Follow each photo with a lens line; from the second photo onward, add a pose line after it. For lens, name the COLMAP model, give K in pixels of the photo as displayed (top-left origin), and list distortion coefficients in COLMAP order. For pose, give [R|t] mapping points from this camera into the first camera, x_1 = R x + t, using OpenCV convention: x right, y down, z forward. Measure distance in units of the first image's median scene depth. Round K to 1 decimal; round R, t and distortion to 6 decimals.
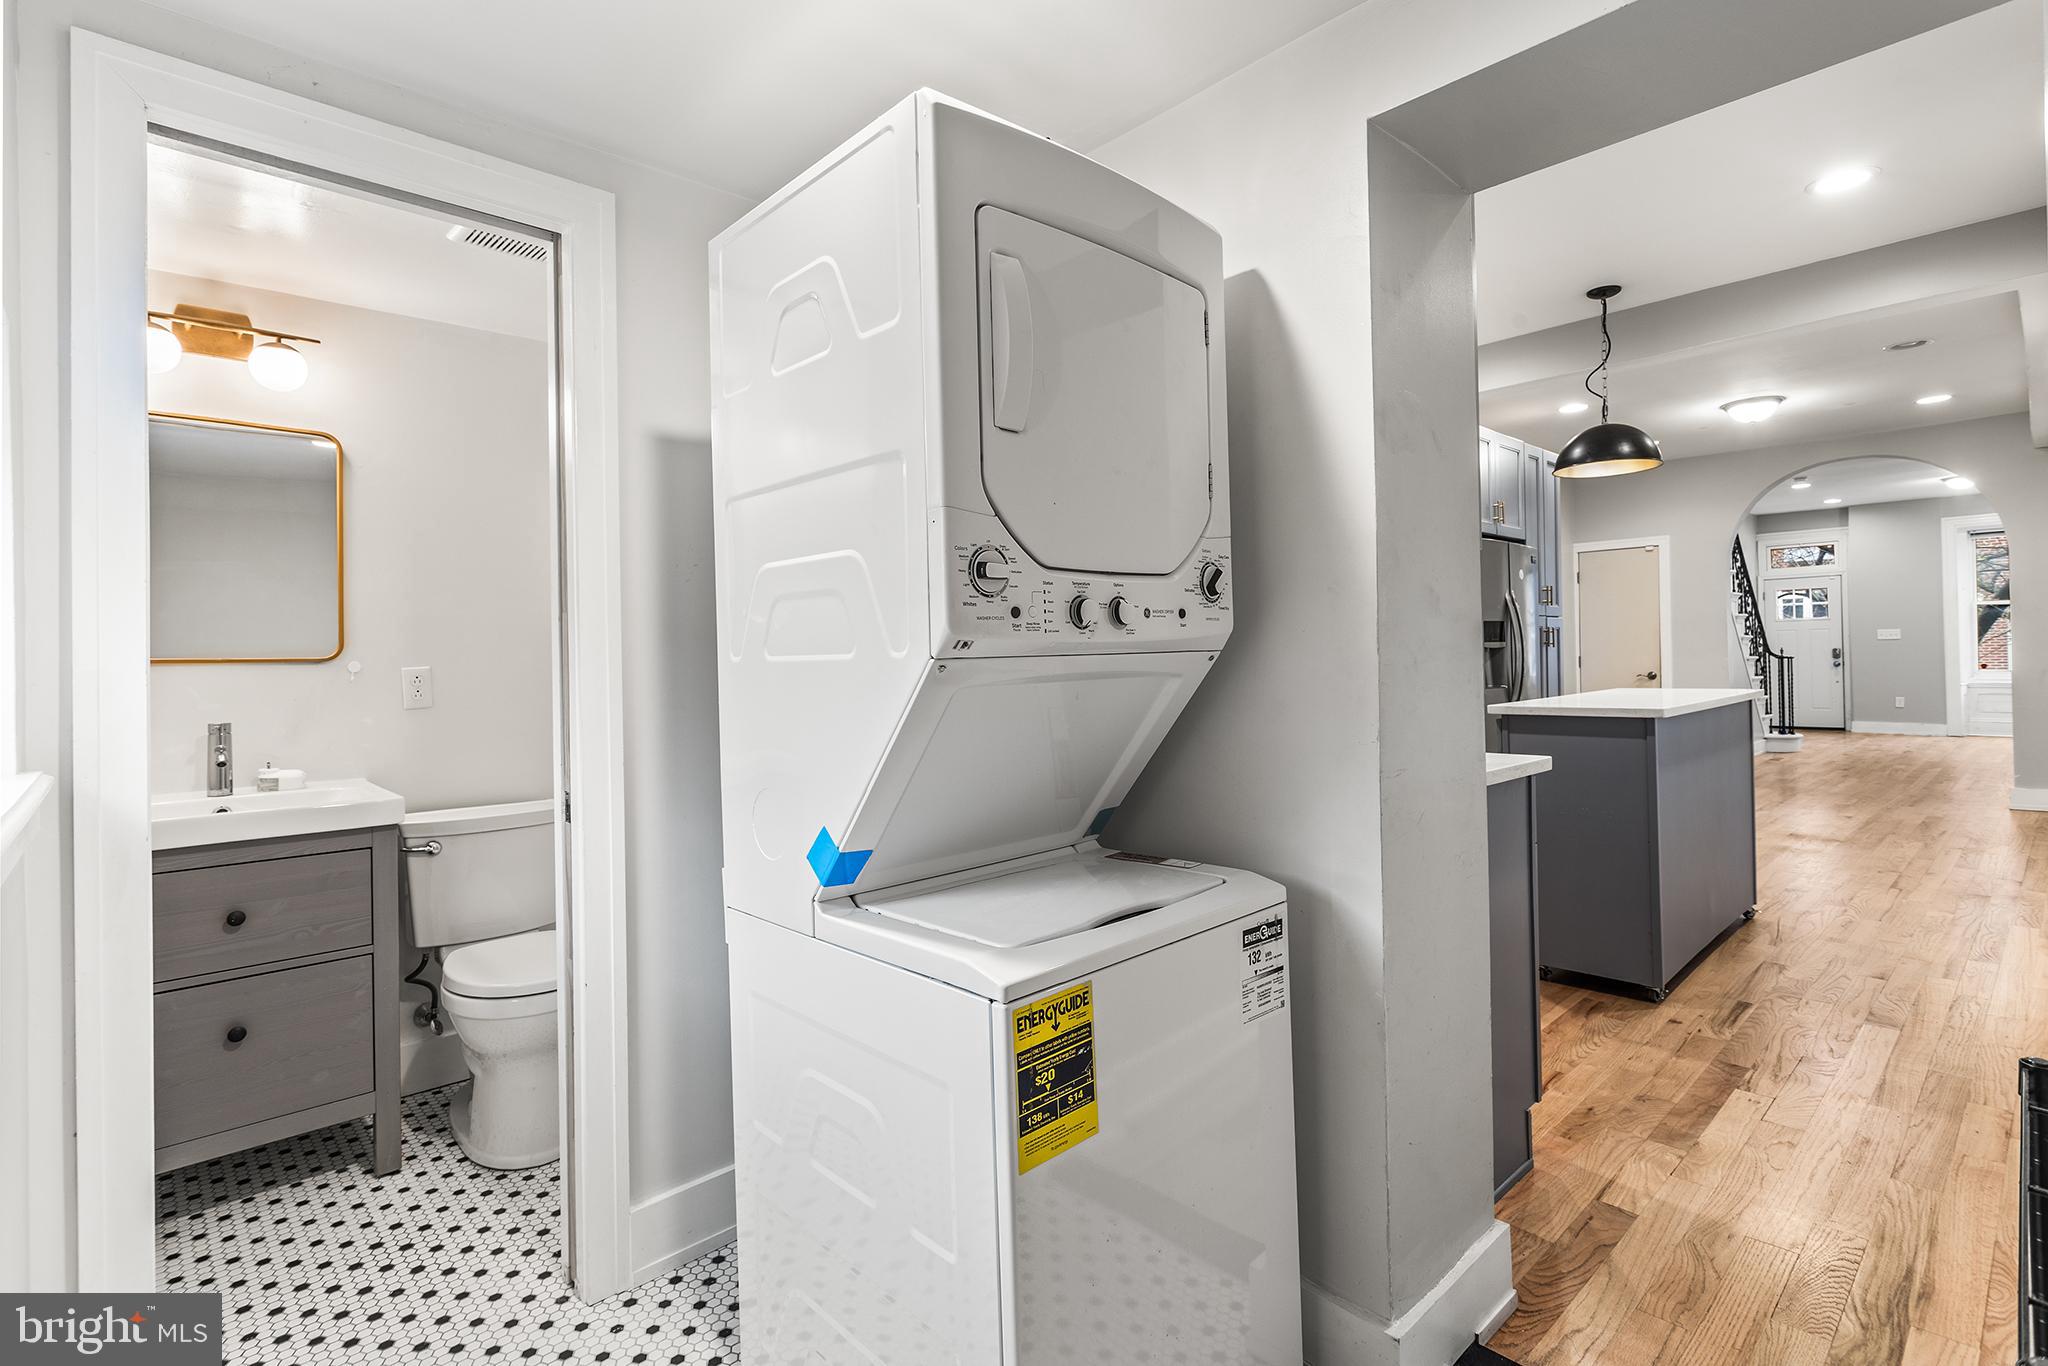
lens RADIAL K [[979.8, 0, 1002.5], [0, 979.8, 657.9], [0, 0, 1]] dist [-0.001768, 0.003205]
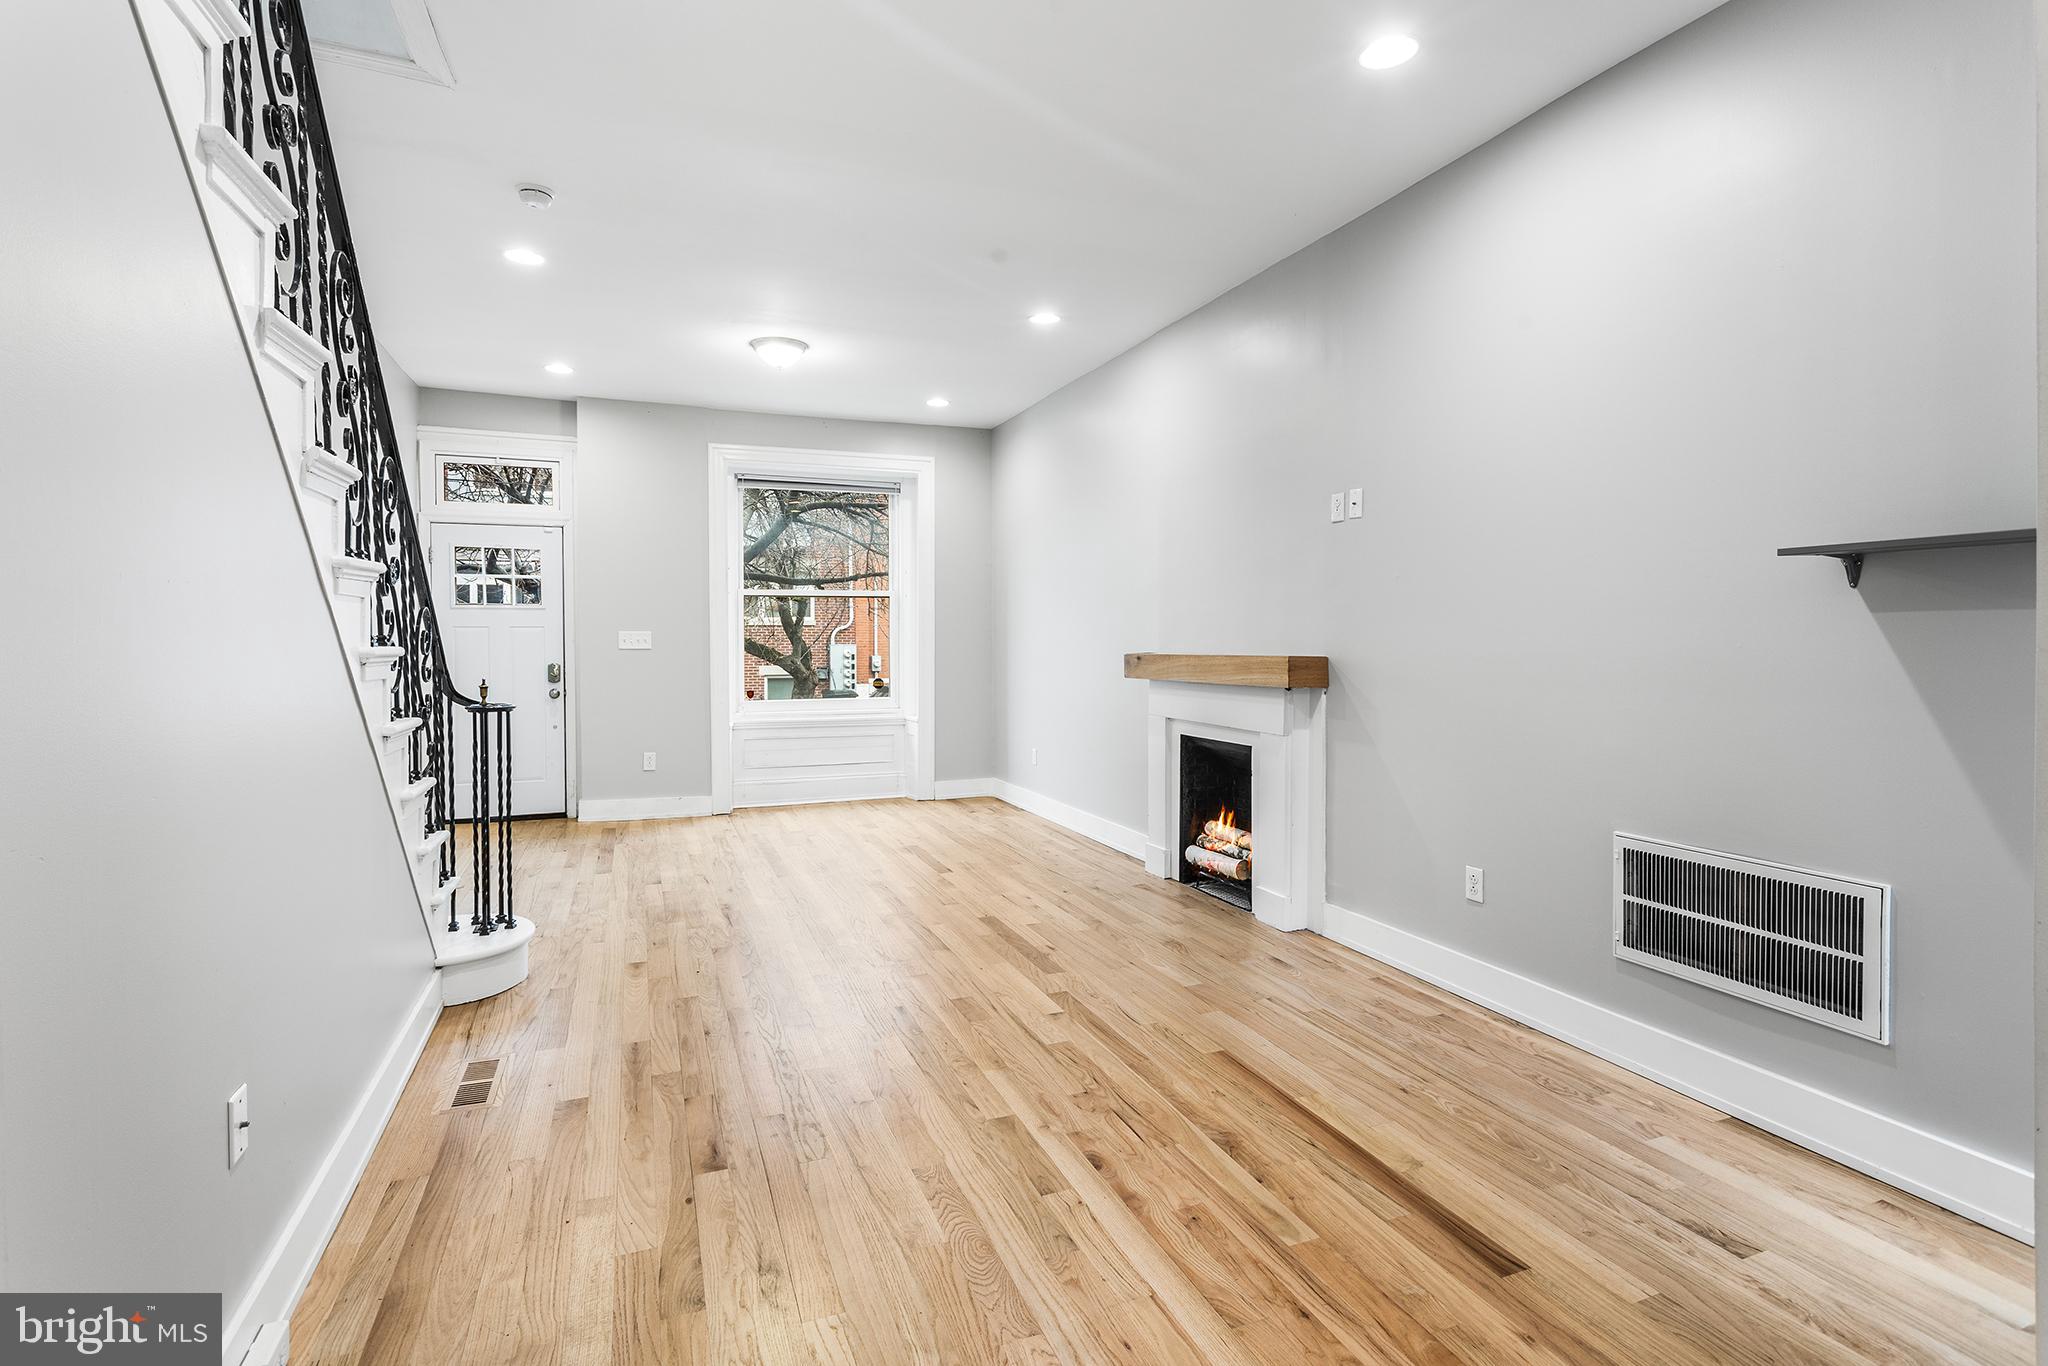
lens RADIAL K [[979.8, 0, 1004.8], [0, 979.8, 654.2], [0, 0, 1]] dist [-0.001768, 0.003205]
pose [[0.364241, 0.003736, 0.931297, 0.599519], [-0.009923, 0.999951, -0.000131, -0.023119], [-0.931252, -0.009193, 0.364260, 0.779356]]
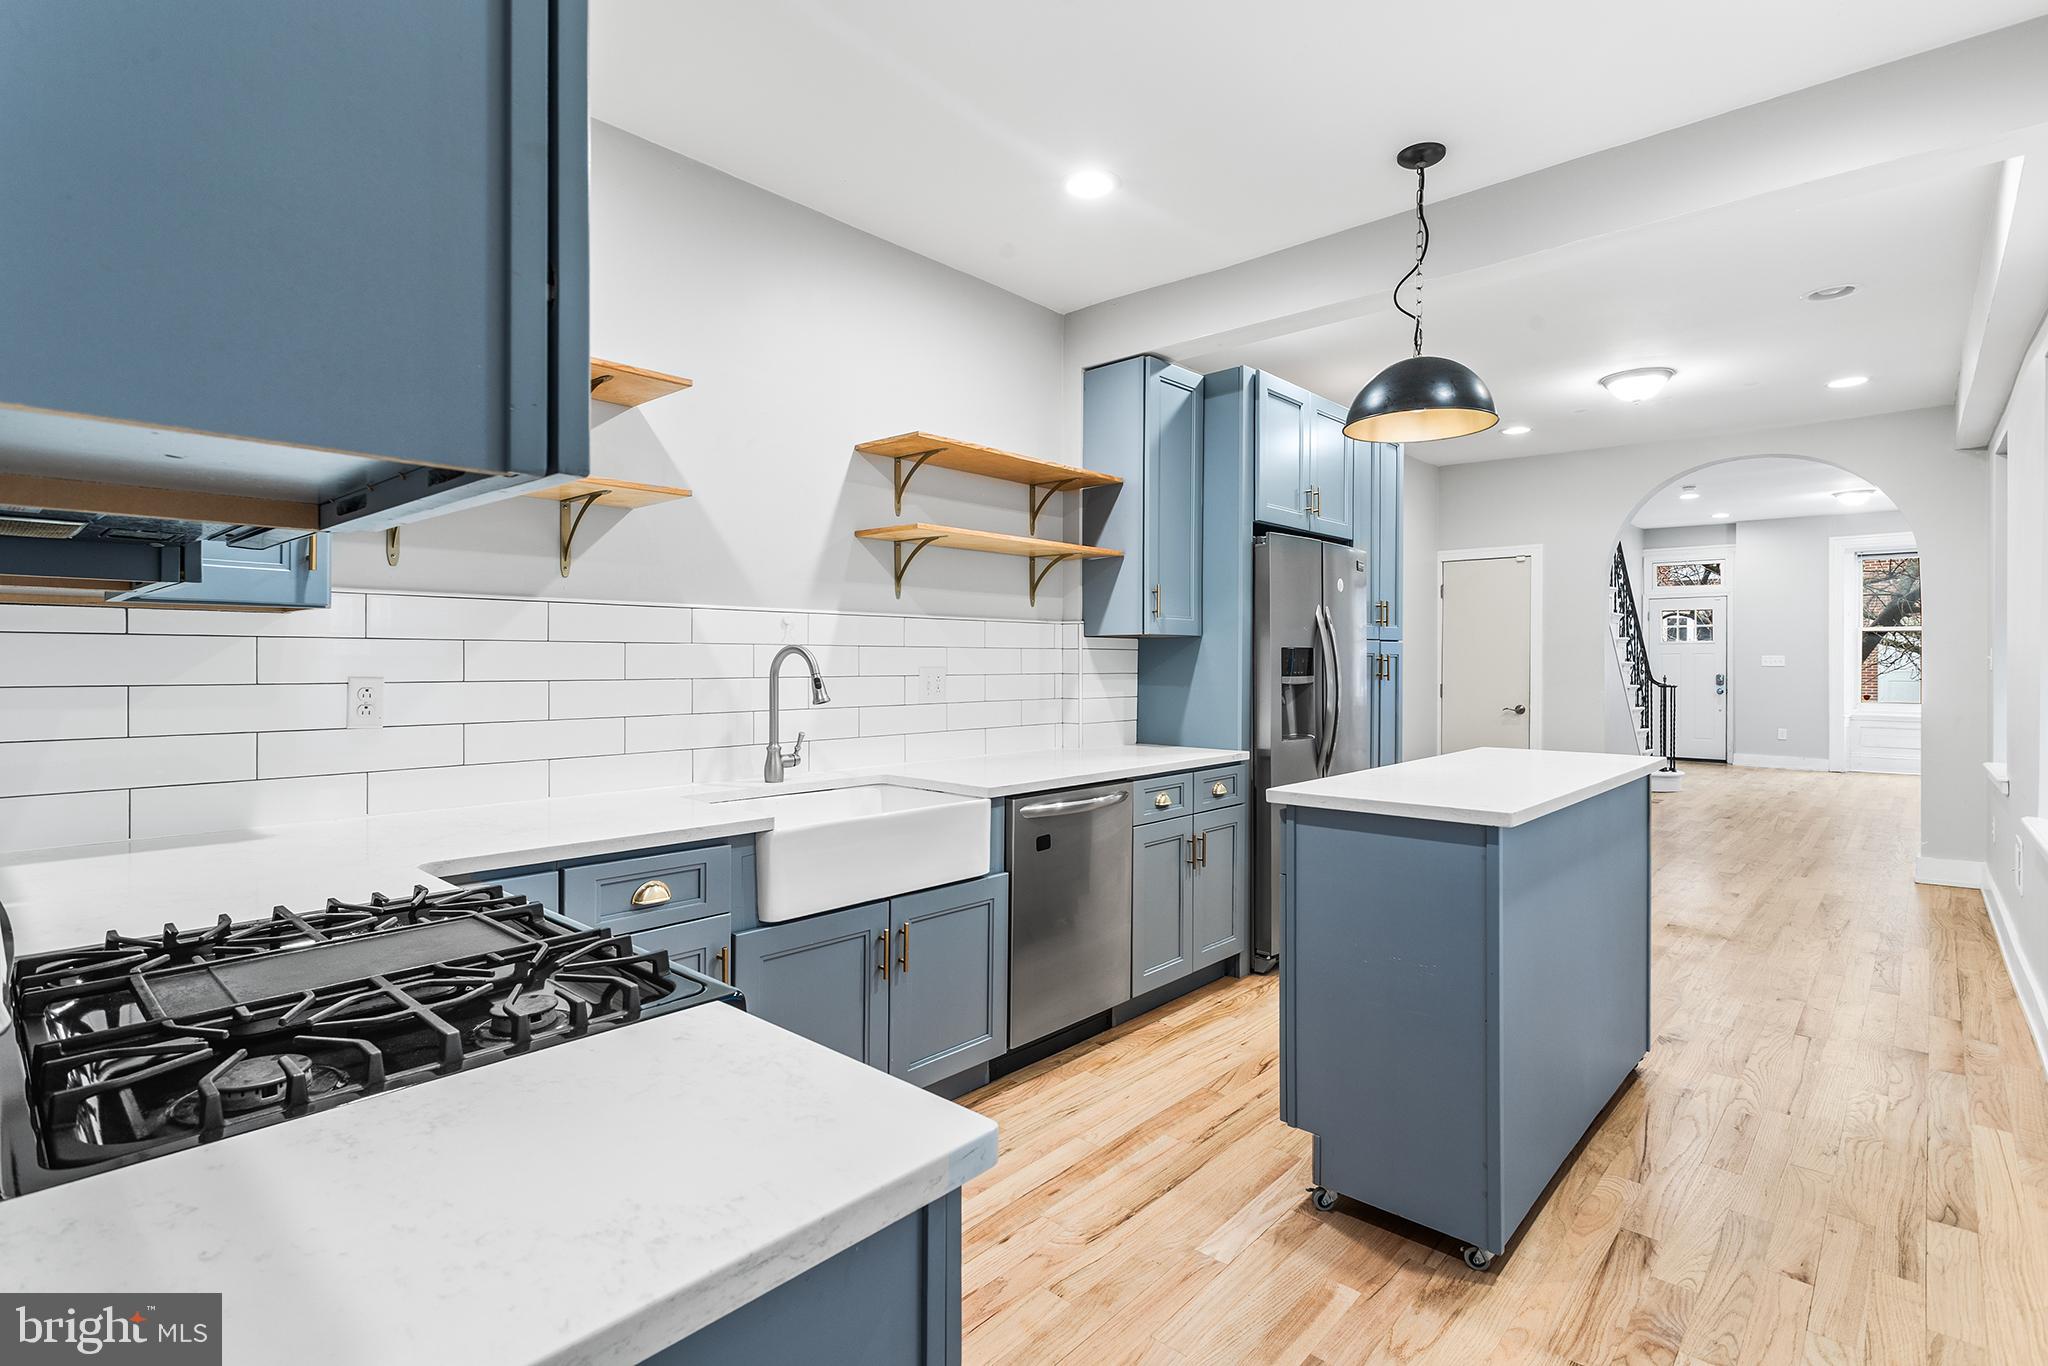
lens RADIAL K [[979.8, 0, 1012.2], [0, 979.8, 670.7], [0, 0, 1]] dist [-0.001768, 0.003205]
pose [[0.996337, 0.018139, 0.083572, 0.132523], [-0.019112, 0.999758, 0.010854, -0.014077], [-0.083355, -0.012412, 0.996443, 0.165483]]
